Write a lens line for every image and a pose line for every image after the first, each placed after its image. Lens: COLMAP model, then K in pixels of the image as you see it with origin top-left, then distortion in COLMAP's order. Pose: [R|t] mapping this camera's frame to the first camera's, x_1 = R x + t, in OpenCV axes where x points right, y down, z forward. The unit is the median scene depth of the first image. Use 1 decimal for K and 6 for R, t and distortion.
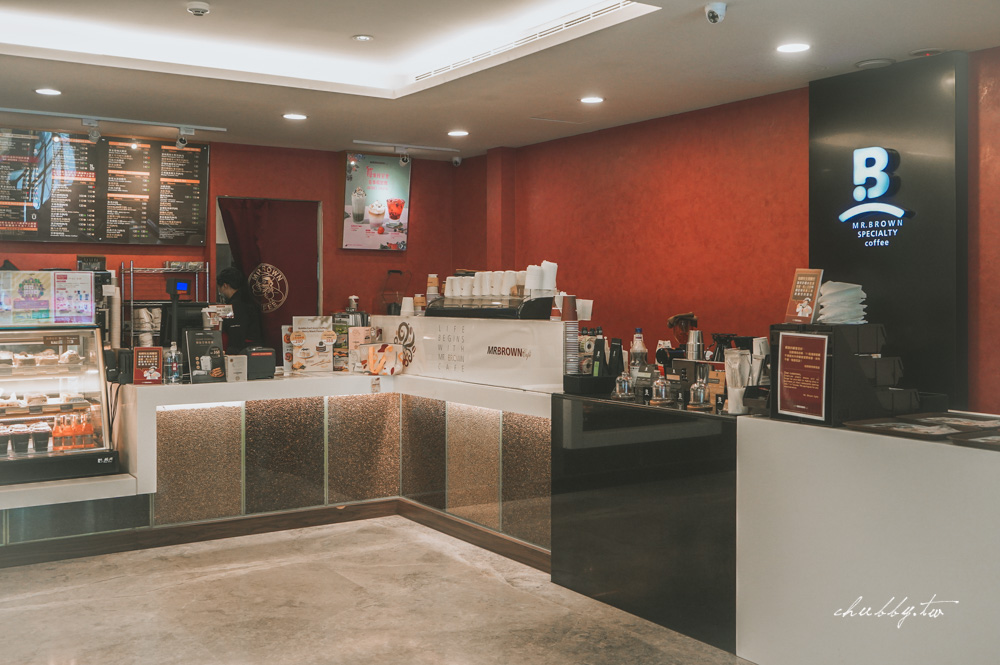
lens RADIAL K [[1036.8, 0, 499.8], [0, 1036.8, 336.3], [0, 0, 1]] dist [-0.005979, 0.000000]
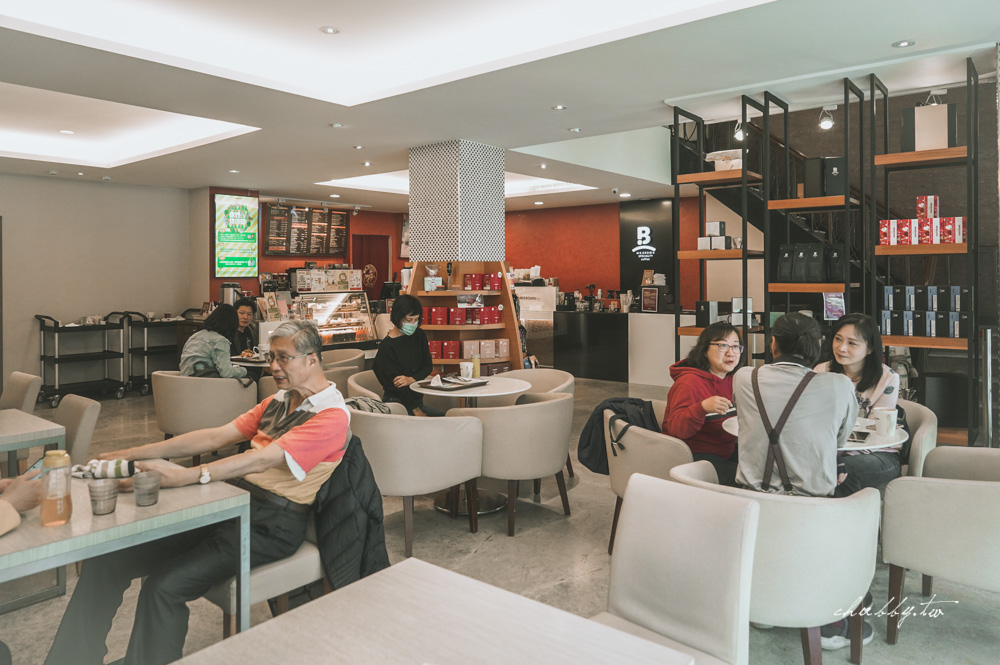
lens RADIAL K [[700.4, 0, 501.5], [0, 700.4, 329.0], [0, 0, 1]] dist [-0.004888, -0.000138]
pose [[0.955844, -0.028202, 0.292517, -0.598299], [0.018128, 0.999147, 0.037094, 0.025713], [-0.293314, -0.030153, 0.955540, -0.765632]]
